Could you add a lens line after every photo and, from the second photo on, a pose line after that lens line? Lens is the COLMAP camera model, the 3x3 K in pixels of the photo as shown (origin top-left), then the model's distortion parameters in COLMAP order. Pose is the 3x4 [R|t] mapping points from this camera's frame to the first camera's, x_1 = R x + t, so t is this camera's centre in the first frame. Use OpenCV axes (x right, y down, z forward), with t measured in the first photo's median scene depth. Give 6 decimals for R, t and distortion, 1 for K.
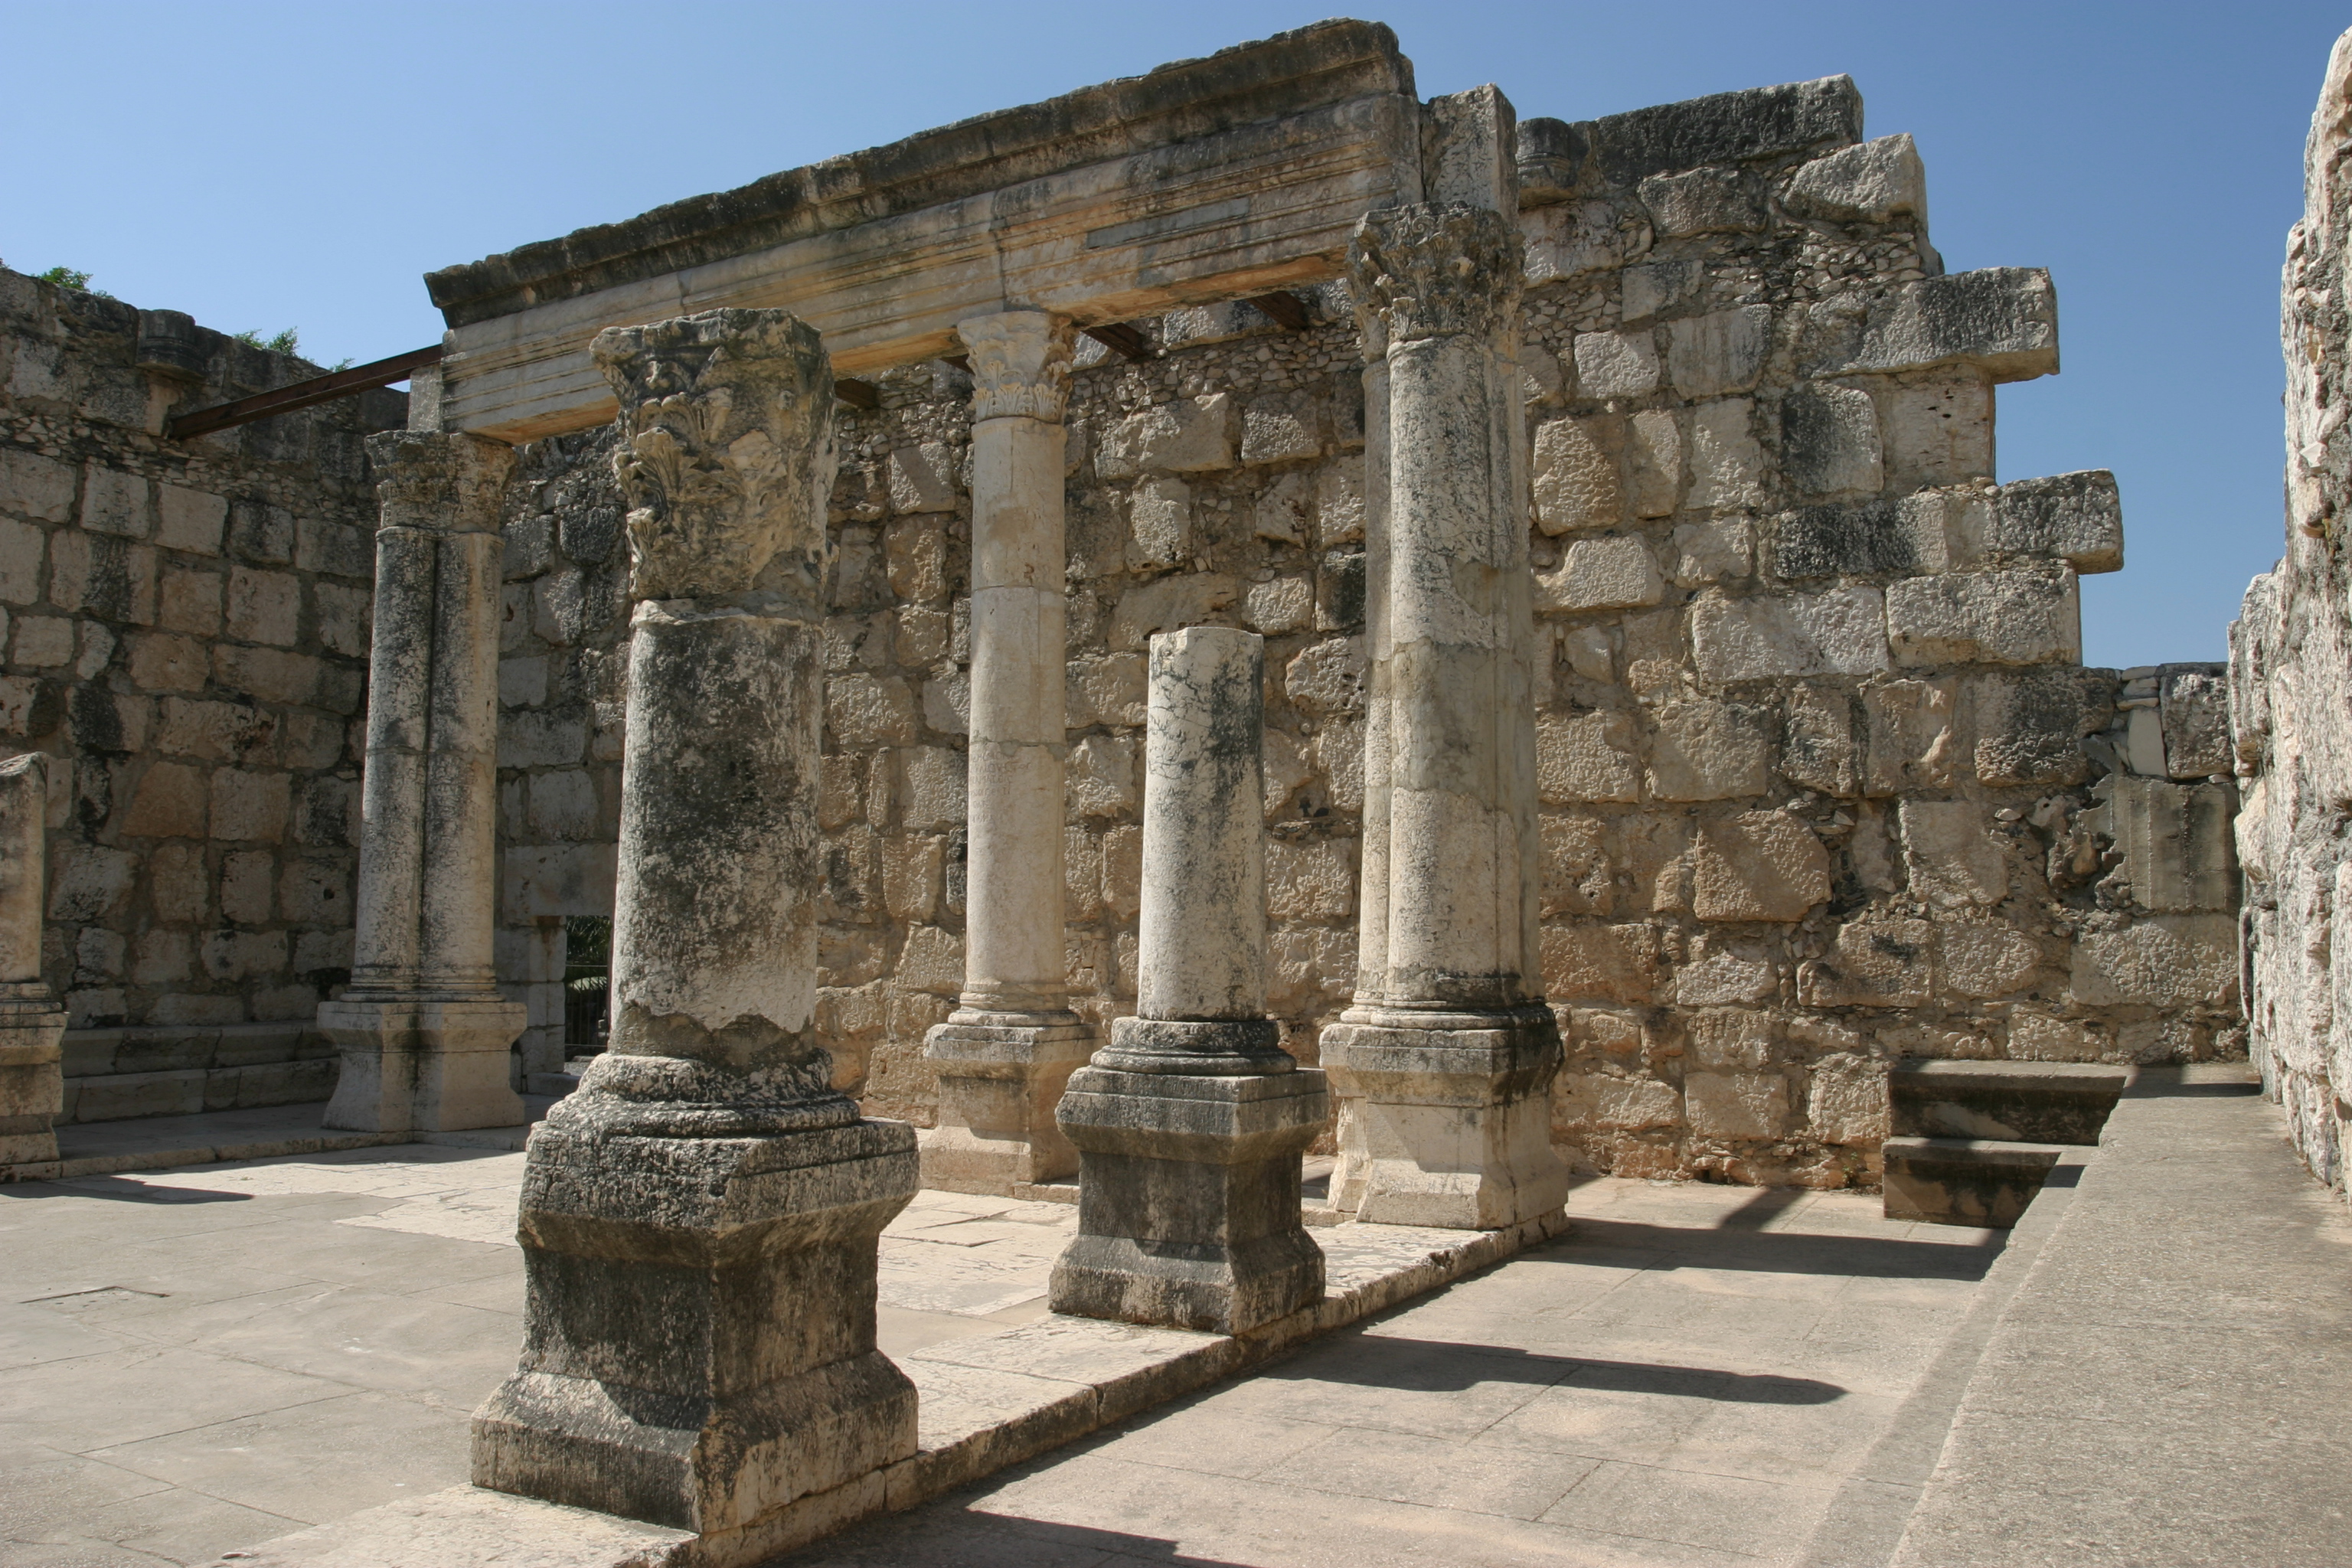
lens RADIAL K [[1802.4, 0, 1176.0], [0, 1802.4, 784.0], [0, 0, 1]] dist [-0.087185, 0.052961]
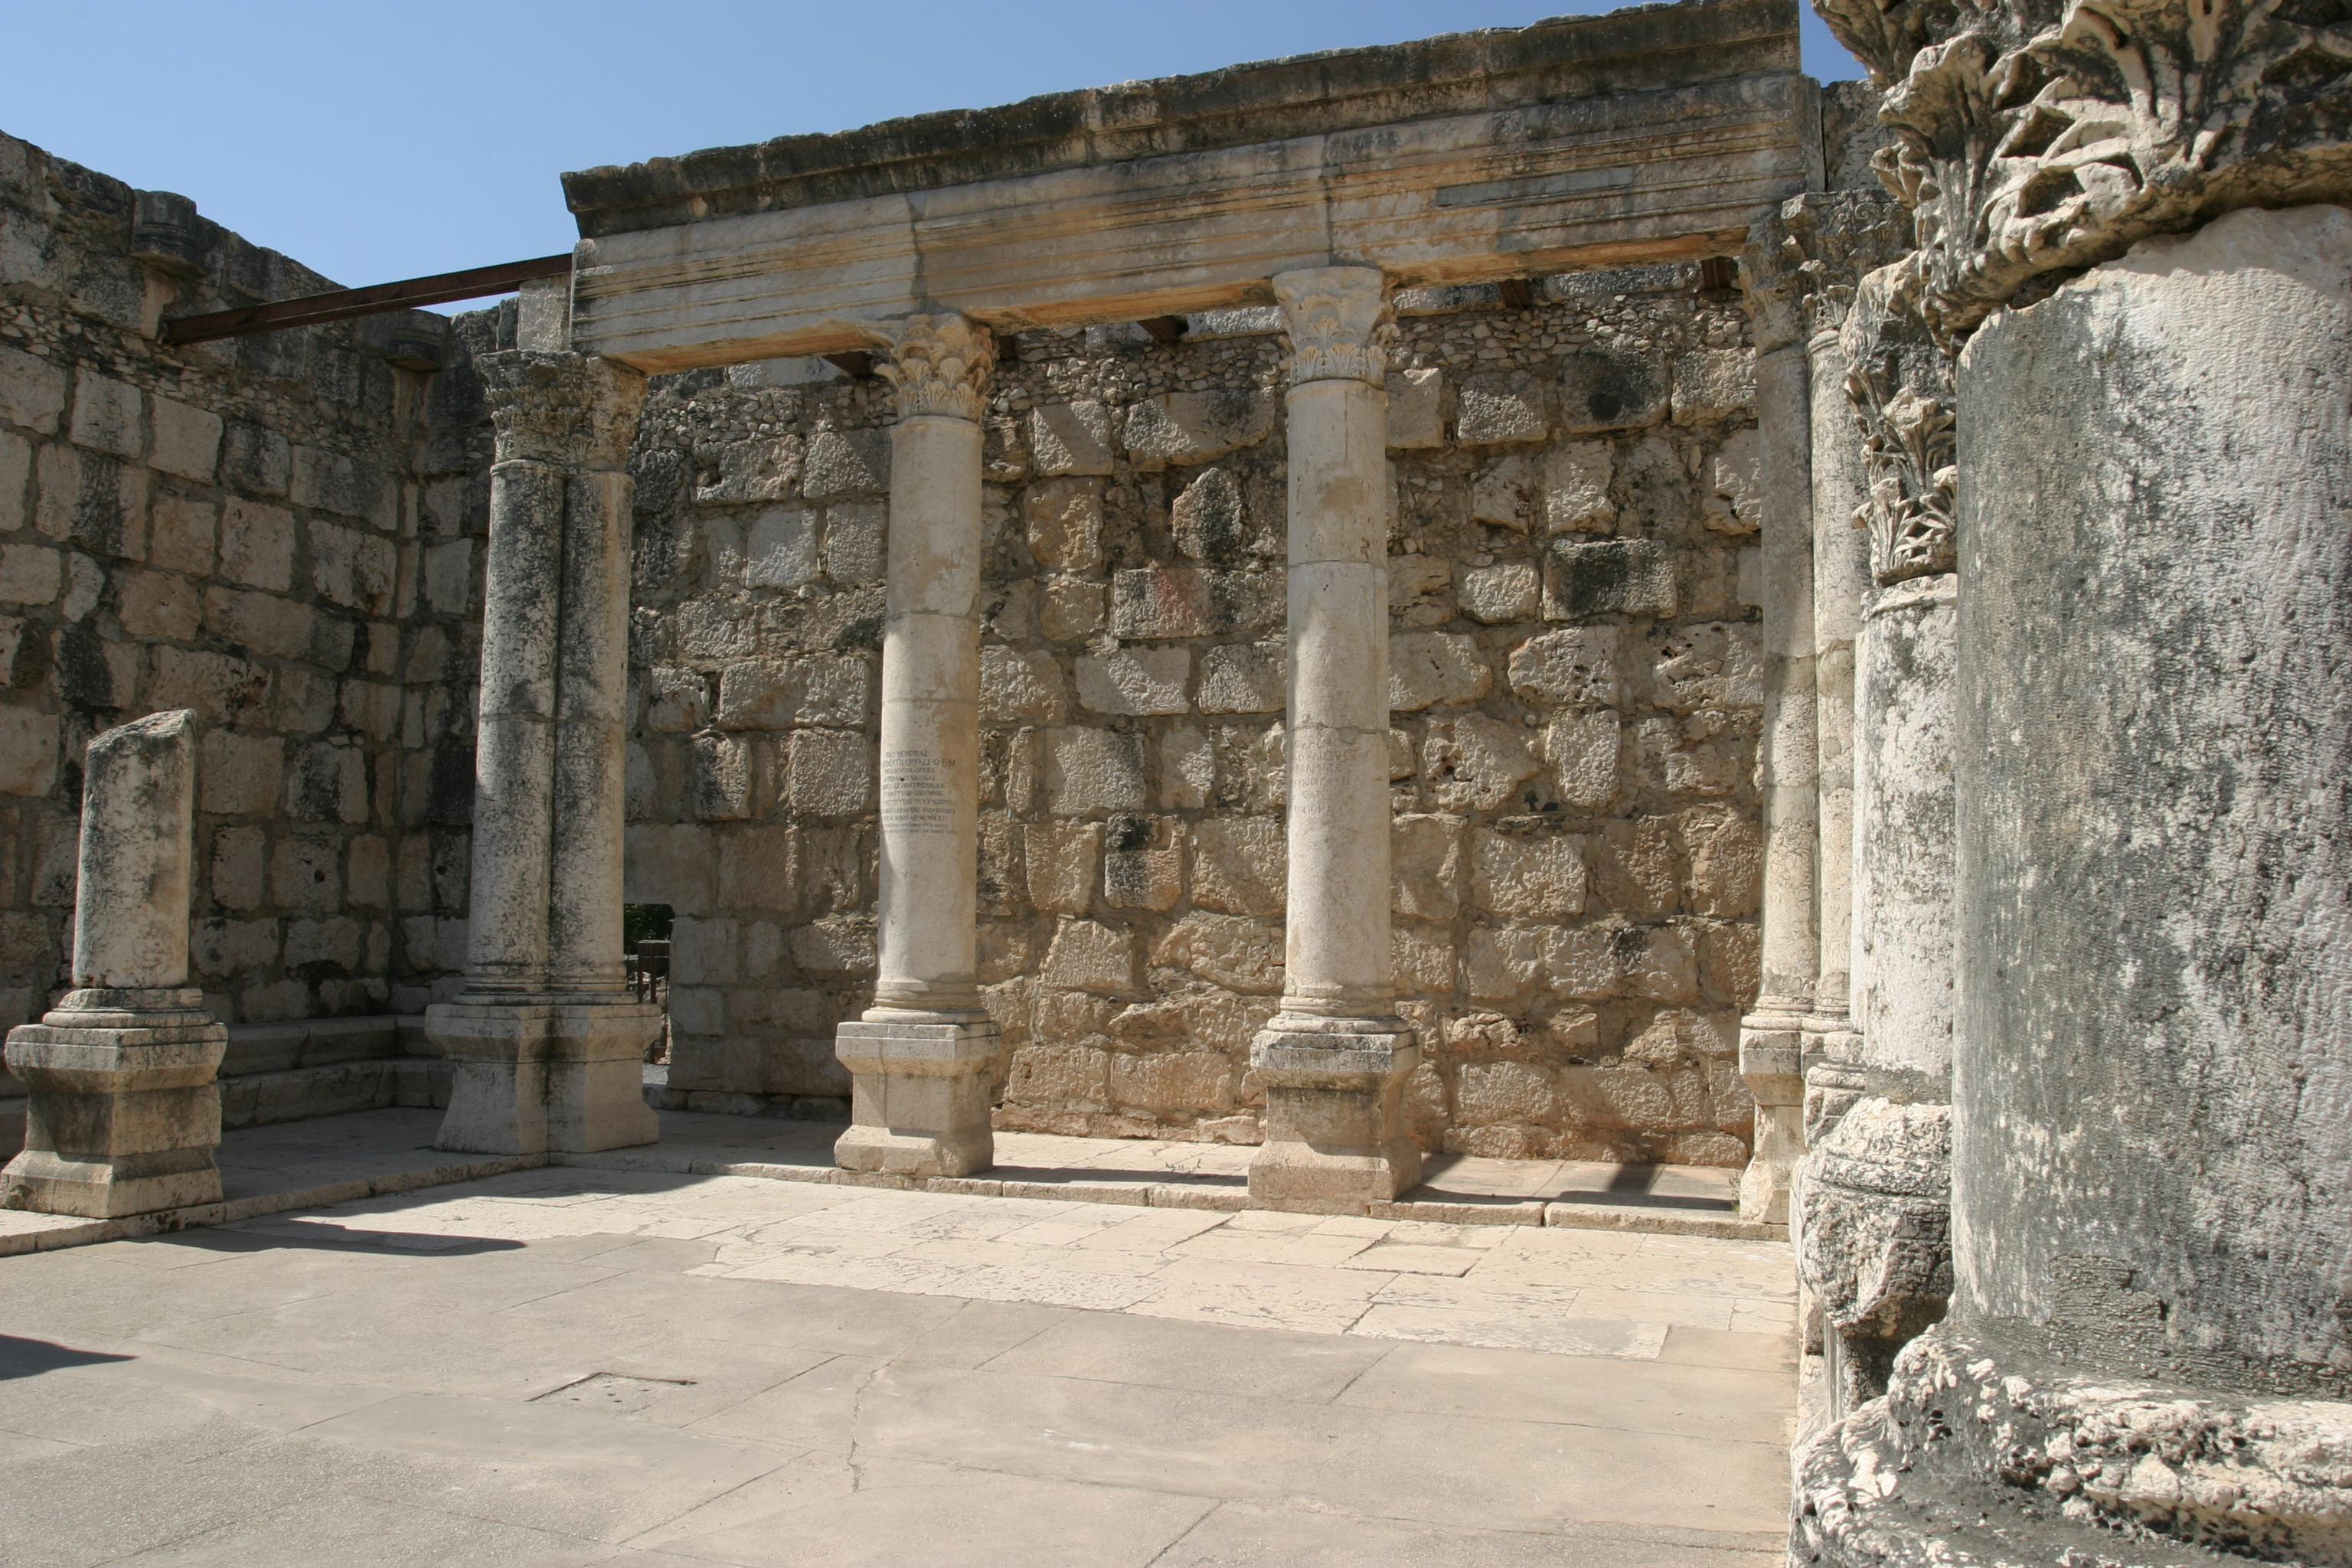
lens RADIAL K [[1802.4, 0, 1176.0], [0, 1802.4, 784.0], [0, 0, 1]] dist [-0.087185, 0.052961]
pose [[0.983216, 0.020524, 0.181286, -0.283824], [-0.022384, 0.999716, 0.008221, -0.000155], [-0.181066, -0.012141, 0.983396, 0.080755]]
